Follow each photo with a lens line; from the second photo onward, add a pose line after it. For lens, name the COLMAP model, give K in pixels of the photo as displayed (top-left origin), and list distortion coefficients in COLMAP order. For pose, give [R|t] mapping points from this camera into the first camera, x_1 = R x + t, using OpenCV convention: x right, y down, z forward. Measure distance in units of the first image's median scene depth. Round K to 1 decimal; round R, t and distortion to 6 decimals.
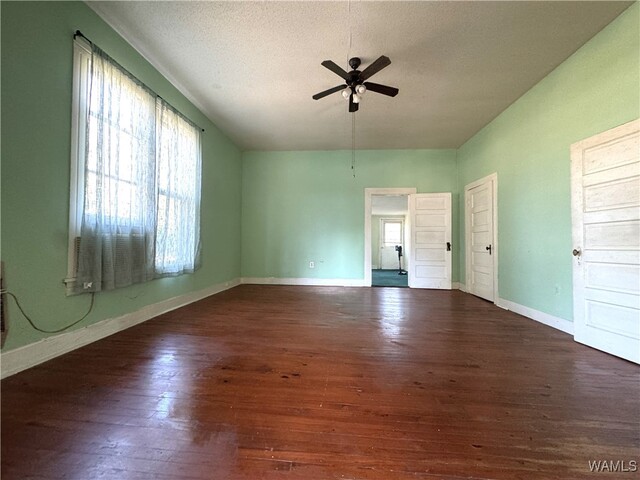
lens RADIAL K [[253.9, 0, 318.3], [0, 253.9, 238.4], [0, 0, 1]] dist [-0.004774, -0.000448]
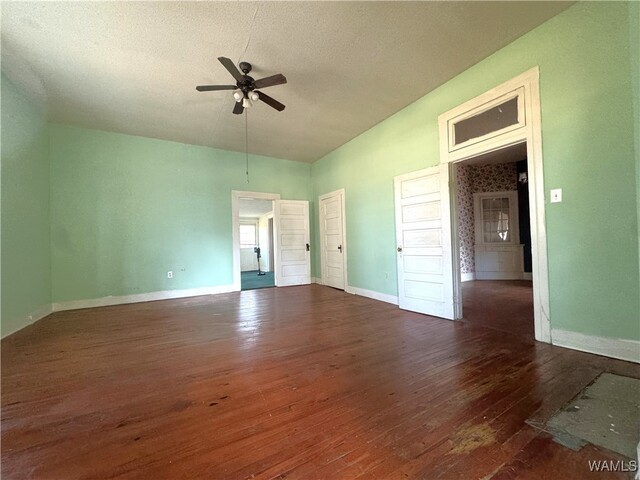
lens RADIAL K [[253.9, 0, 318.7], [0, 253.9, 238.2], [0, 0, 1]] dist [-0.004774, -0.000448]
pose [[0.820370, -0.018152, 0.571545, -0.175221], [0.019868, 0.999797, 0.003236, -0.019409], [-0.571488, 0.008700, 0.820564, 0.025409]]
